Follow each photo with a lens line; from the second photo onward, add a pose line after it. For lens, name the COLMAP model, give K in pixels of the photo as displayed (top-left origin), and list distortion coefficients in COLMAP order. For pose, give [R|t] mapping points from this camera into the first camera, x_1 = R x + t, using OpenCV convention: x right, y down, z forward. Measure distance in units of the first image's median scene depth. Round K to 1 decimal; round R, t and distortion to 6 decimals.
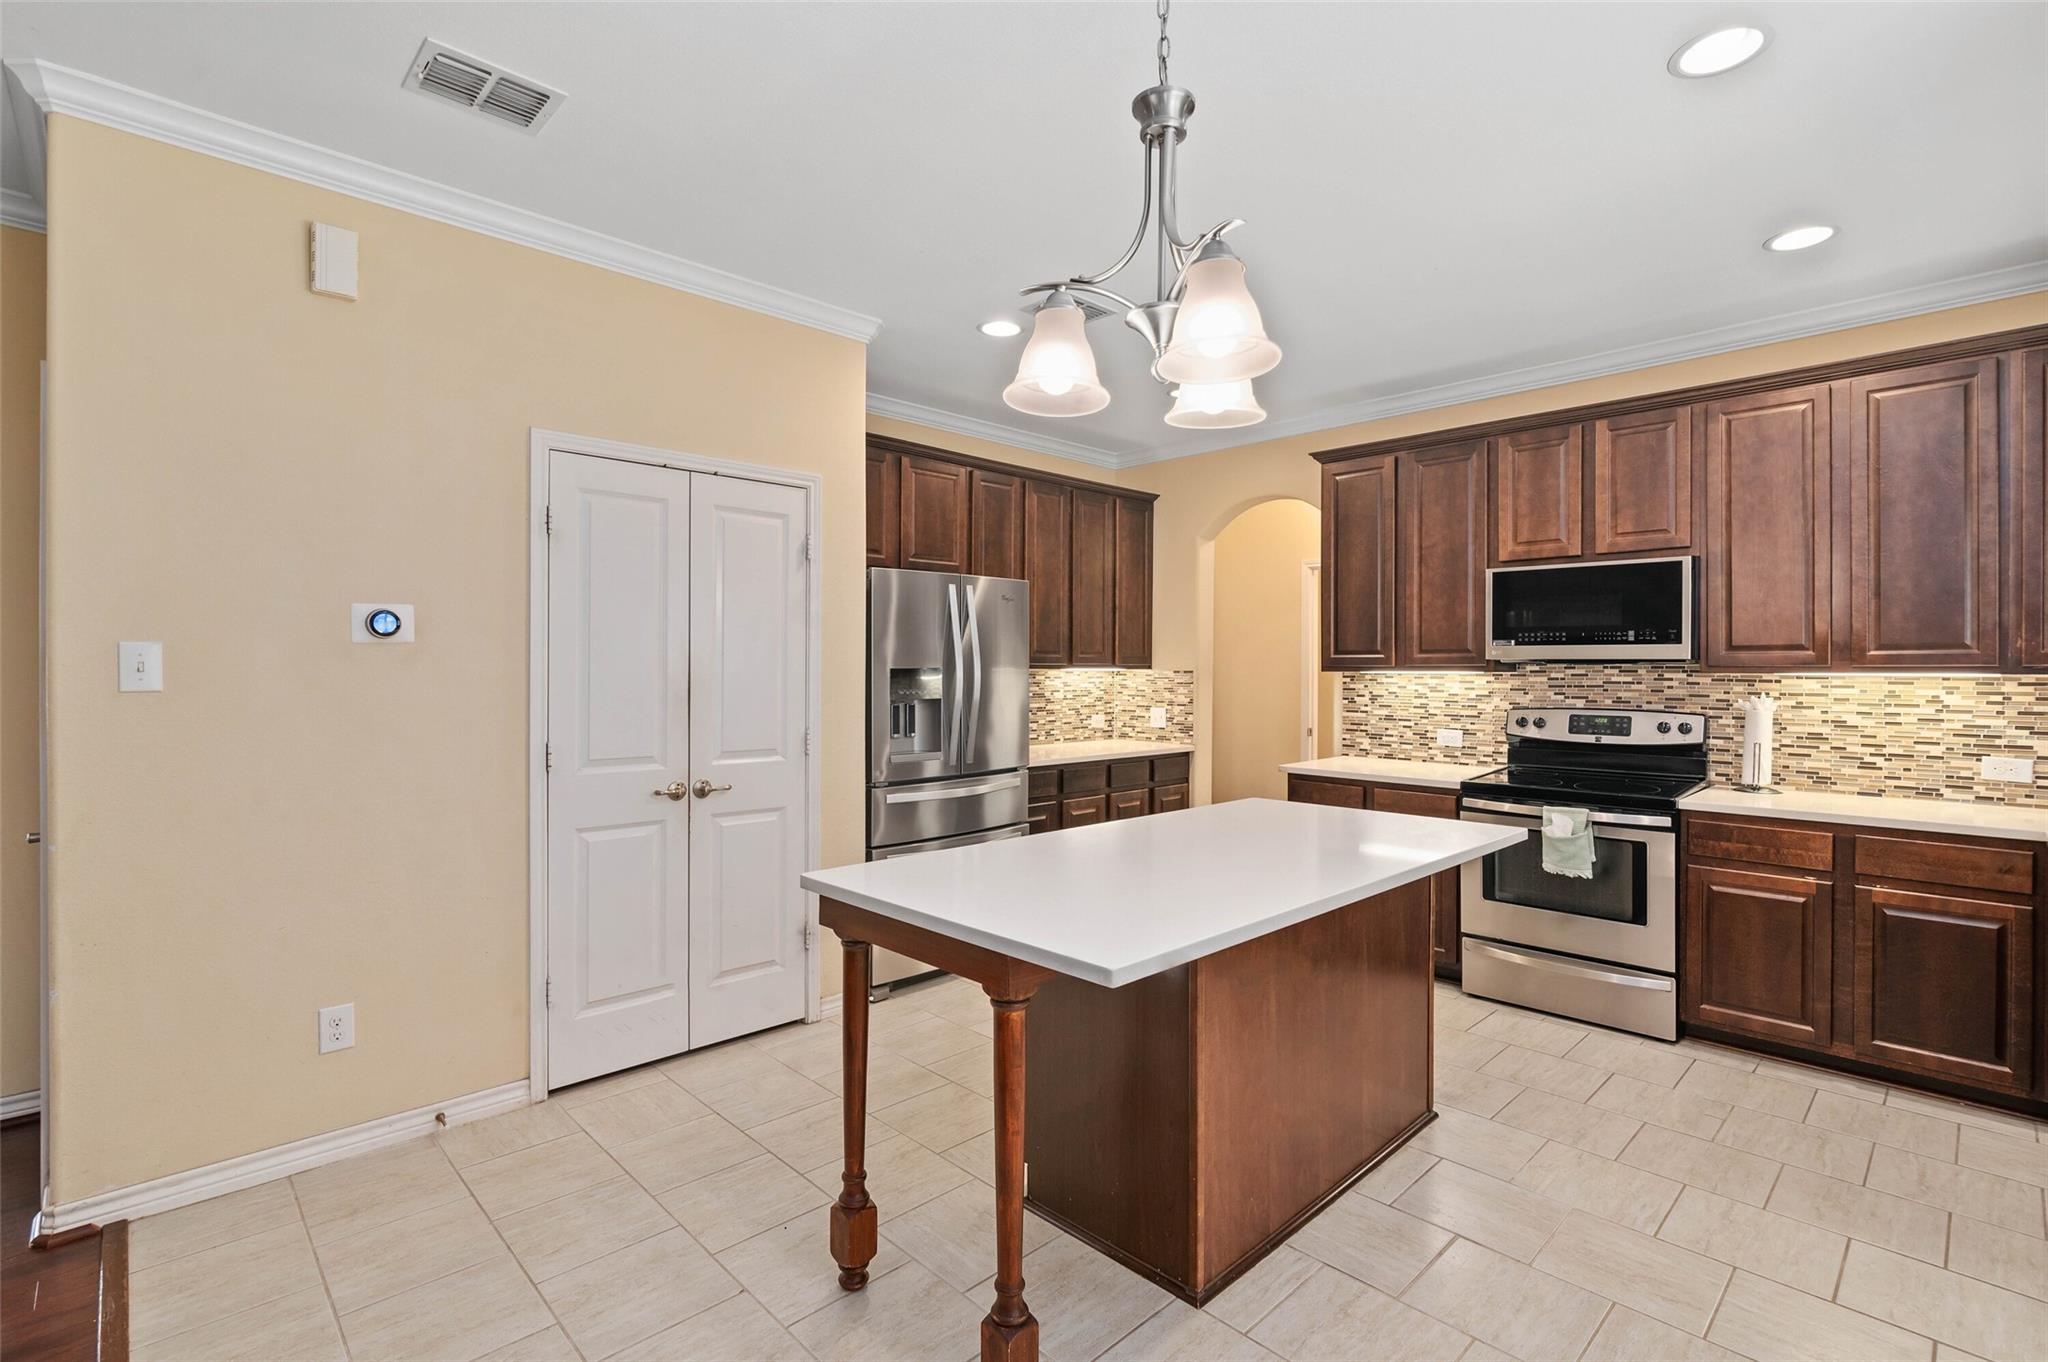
lens RADIAL K [[931.9, 0, 1026.1], [0, 931.9, 663.7], [0, 0, 1]] dist [-0.010324, 0.000229]
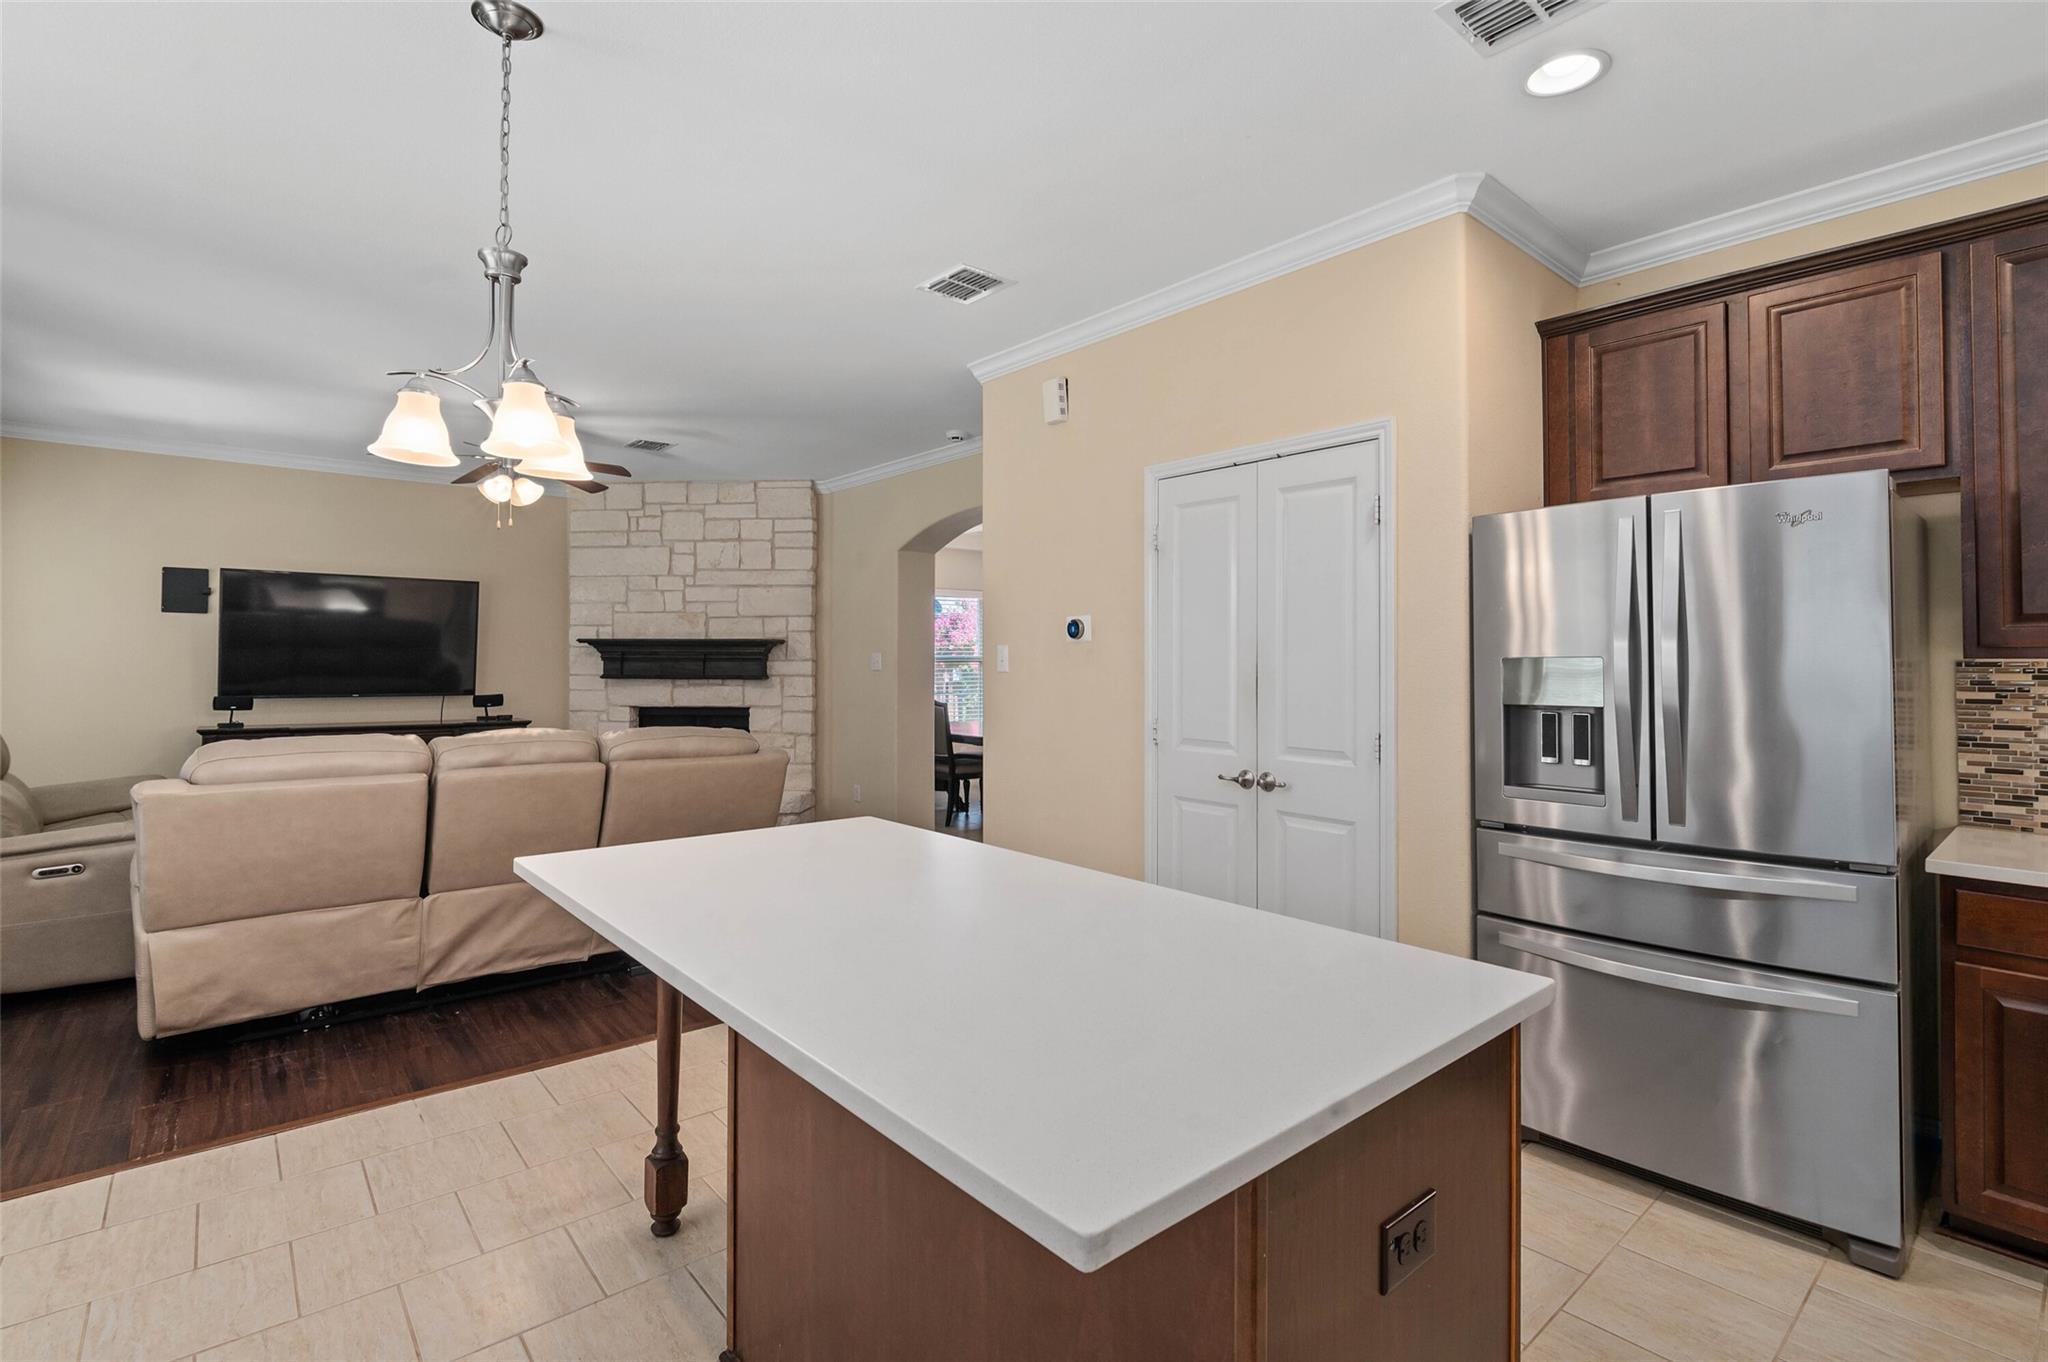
lens RADIAL K [[931.9, 0, 1026.1], [0, 931.9, 663.7], [0, 0, 1]] dist [-0.010324, 0.000229]
pose [[-0.056586, 0.002271, -0.998395, 0.669891], [0.000445, 0.999997, 0.002249, 0.007811], [0.998398, -0.000317, -0.056587, 0.832366]]
